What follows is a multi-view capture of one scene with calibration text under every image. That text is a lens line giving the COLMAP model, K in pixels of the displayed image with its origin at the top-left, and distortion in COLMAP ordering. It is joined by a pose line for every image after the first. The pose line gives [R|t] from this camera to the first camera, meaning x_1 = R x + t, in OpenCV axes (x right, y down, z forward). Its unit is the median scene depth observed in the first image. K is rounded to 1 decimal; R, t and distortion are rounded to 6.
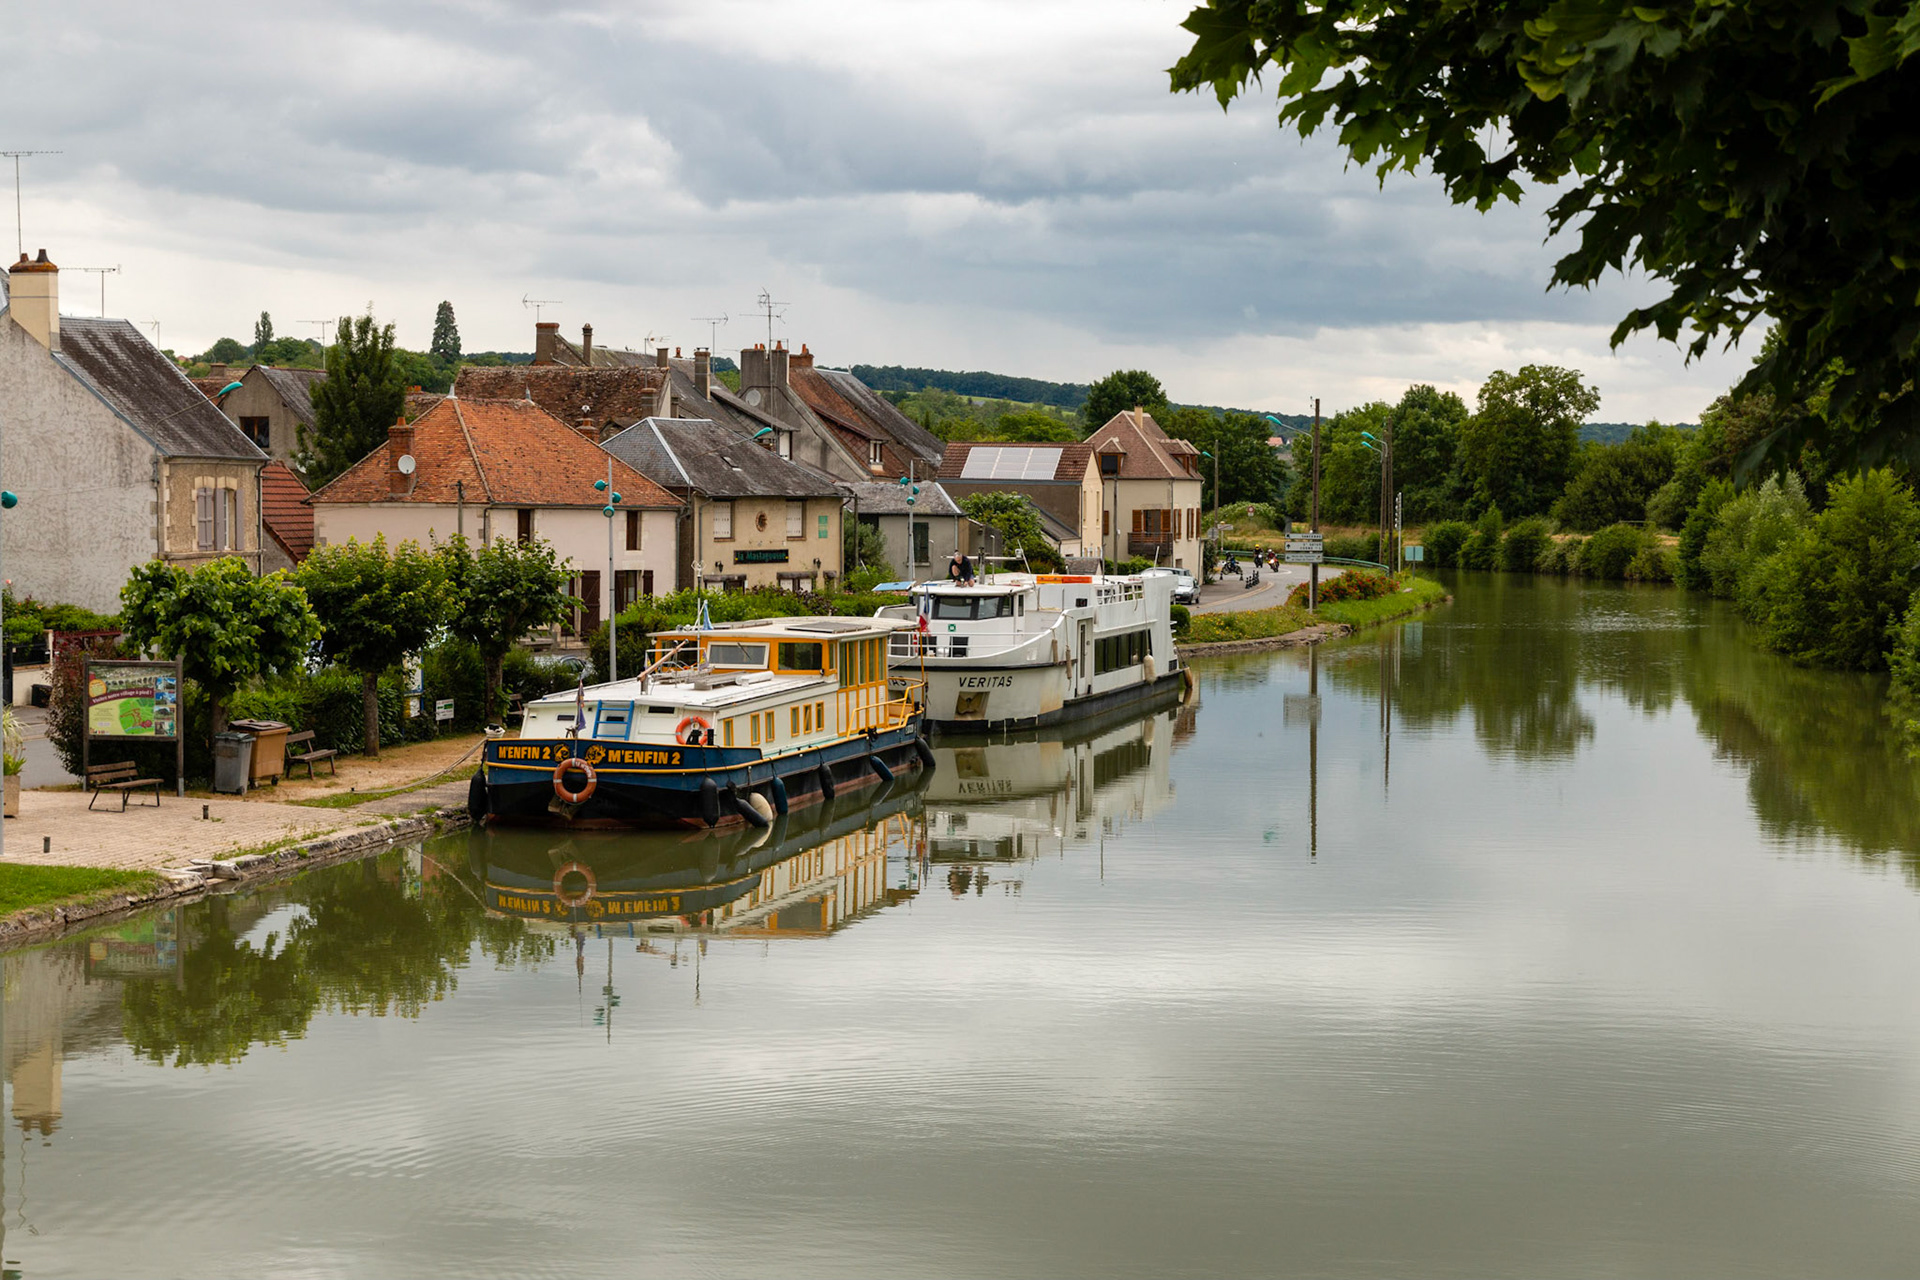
lens RADIAL K [[3674.6, 0, 887.7], [0, 3674.6, 641.7], [0, 0, 1]] dist [0.058705, 0.024454]
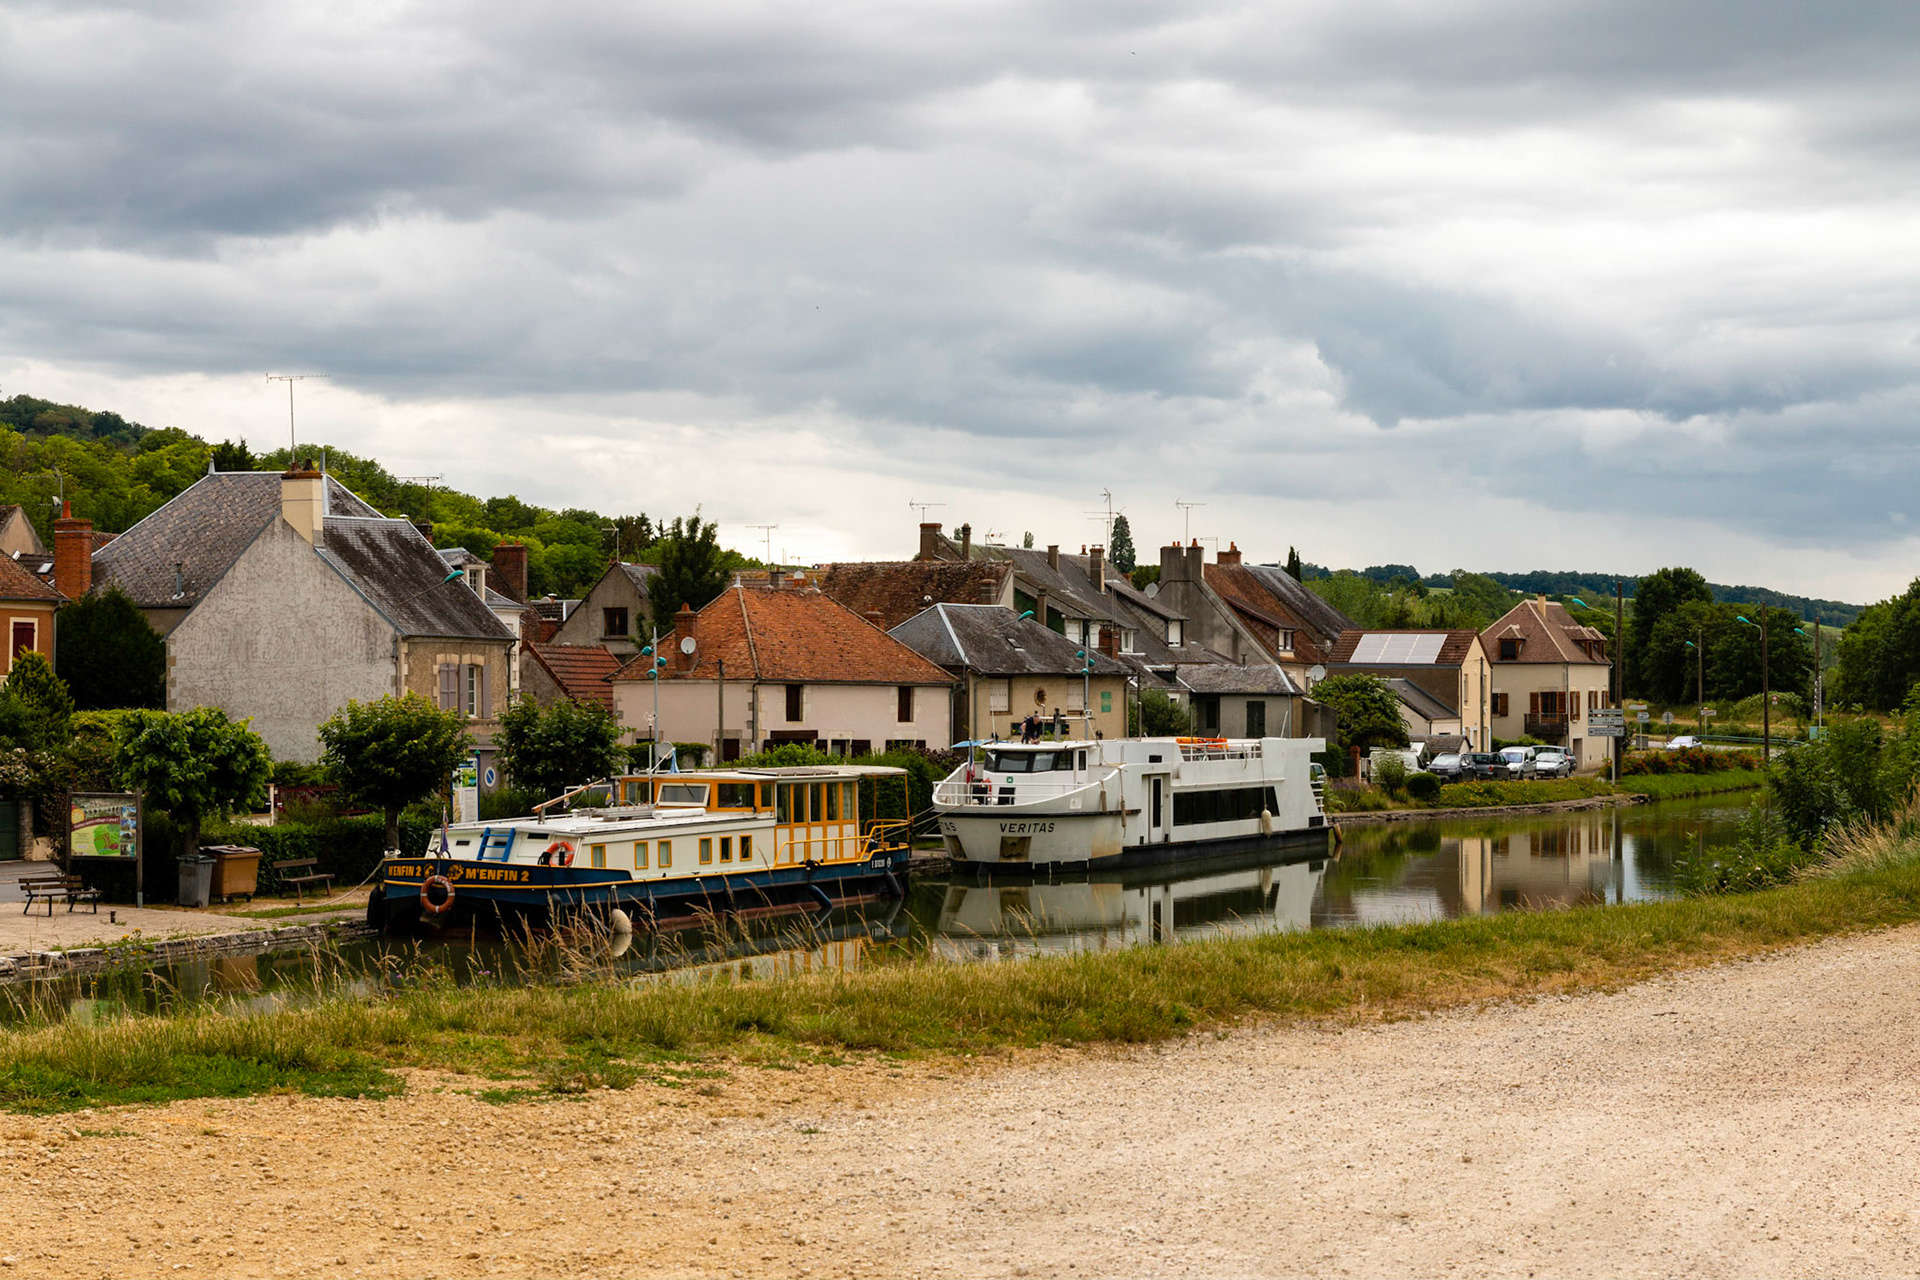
lens RADIAL K [[3468.6, 0, 960.3], [0, 3468.6, 721.8], [0, 0, 1]] dist [0.024176, 0.151839]
pose [[0.979377, -0.004141, -0.201998, 0.184490], [-0.002819, 0.999413, -0.034156, 0.012507], [0.202021, 0.034021, 0.978790, -0.025114]]
